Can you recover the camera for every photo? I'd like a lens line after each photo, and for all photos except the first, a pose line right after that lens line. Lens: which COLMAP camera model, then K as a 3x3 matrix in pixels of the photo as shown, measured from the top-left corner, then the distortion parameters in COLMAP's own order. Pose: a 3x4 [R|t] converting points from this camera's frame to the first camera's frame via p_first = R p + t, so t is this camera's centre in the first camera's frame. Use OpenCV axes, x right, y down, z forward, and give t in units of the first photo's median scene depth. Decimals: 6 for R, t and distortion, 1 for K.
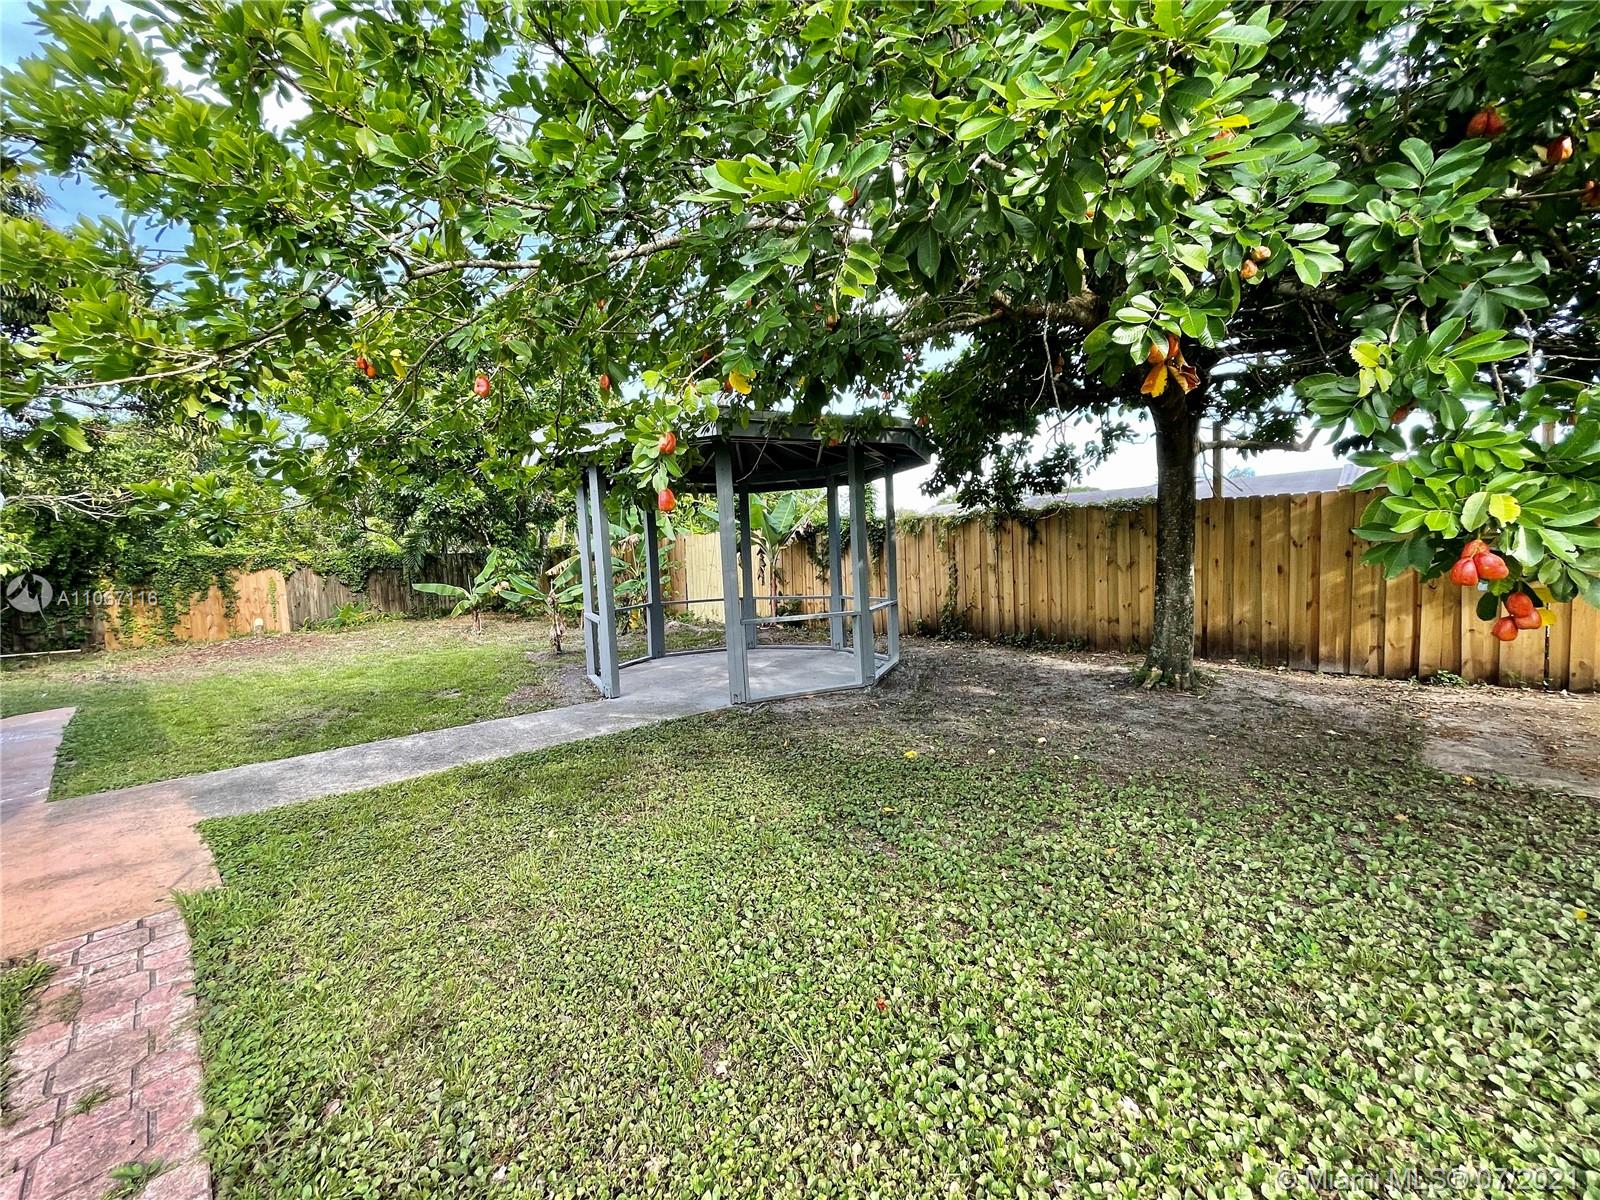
lens RADIAL K [[652.1, 0, 800.0], [0, 652.1, 600.0], [0, 0, 1]] dist [0.000692, -0.000348]
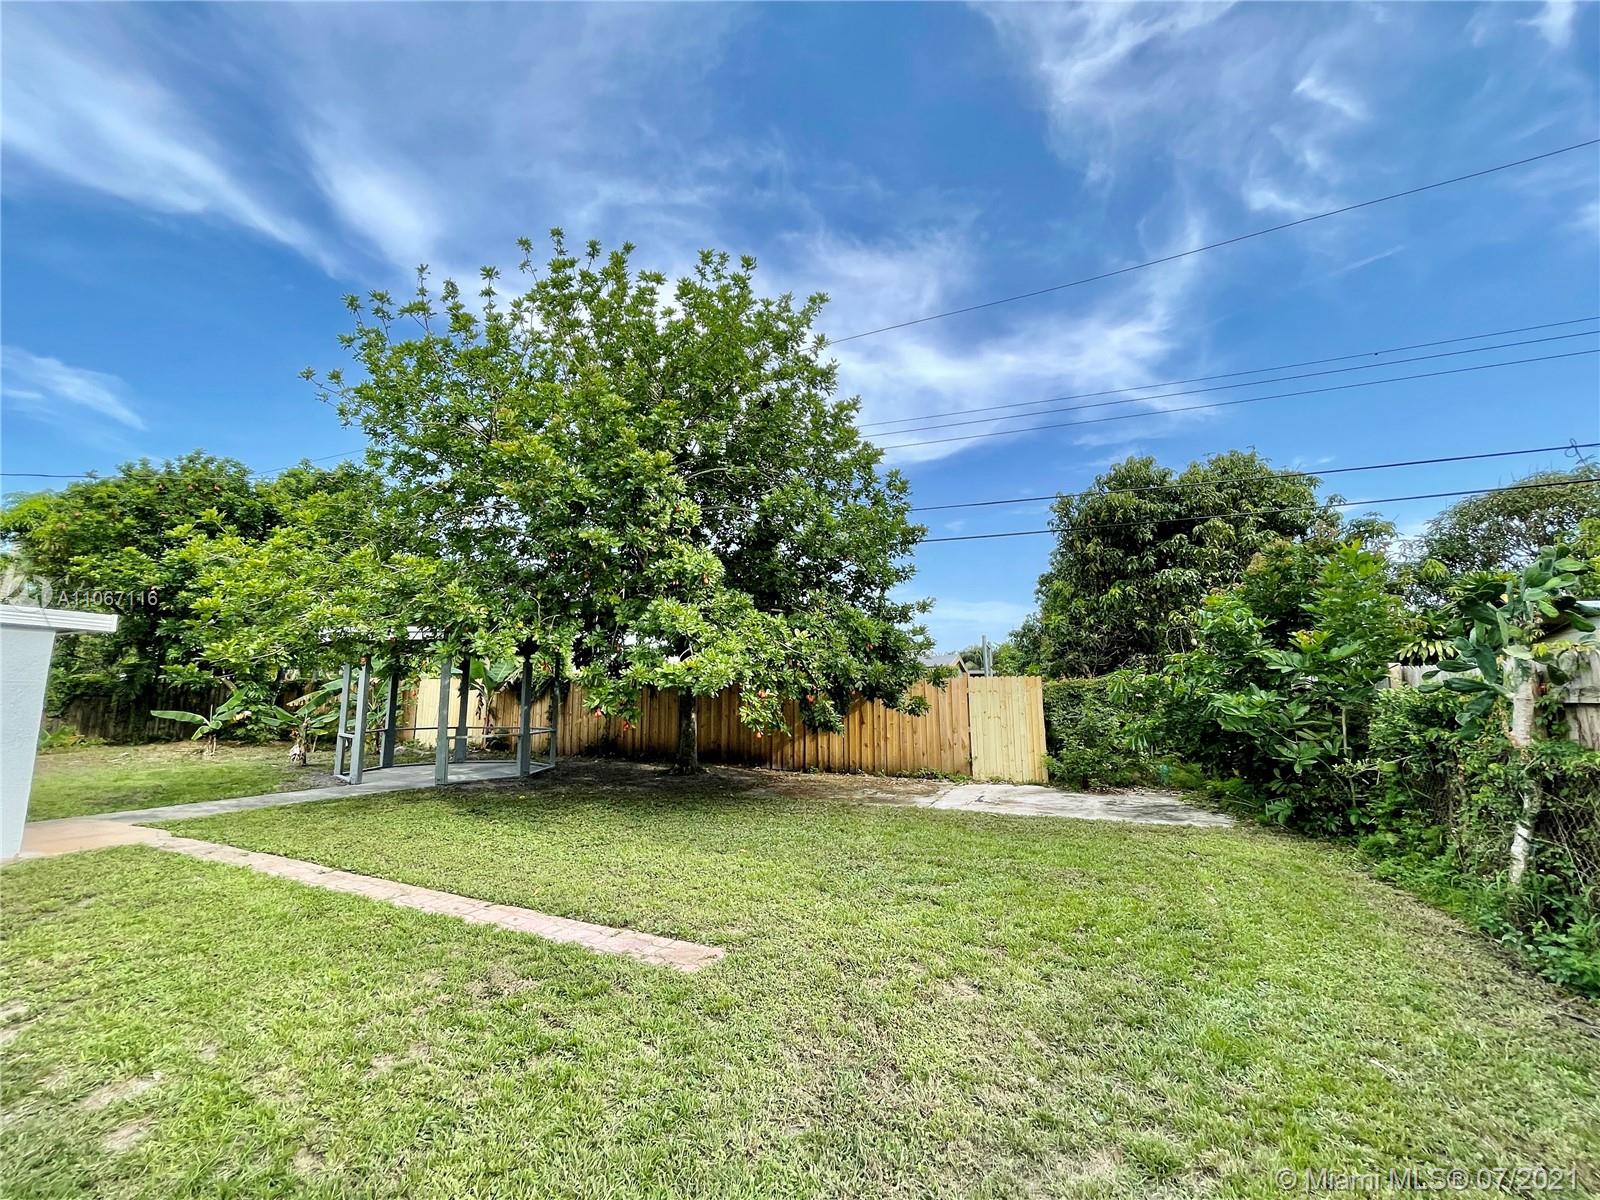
lens RADIAL K [[652.1, 0, 800.0], [0, 652.1, 600.0], [0, 0, 1]] dist [0.000692, -0.000348]
pose [[0.939175, 0.086047, 0.332485, 0.120209], [-0.013272, 0.976475, -0.215220, 0.023081], [-0.343182, 0.197716, 0.918223, -0.664565]]
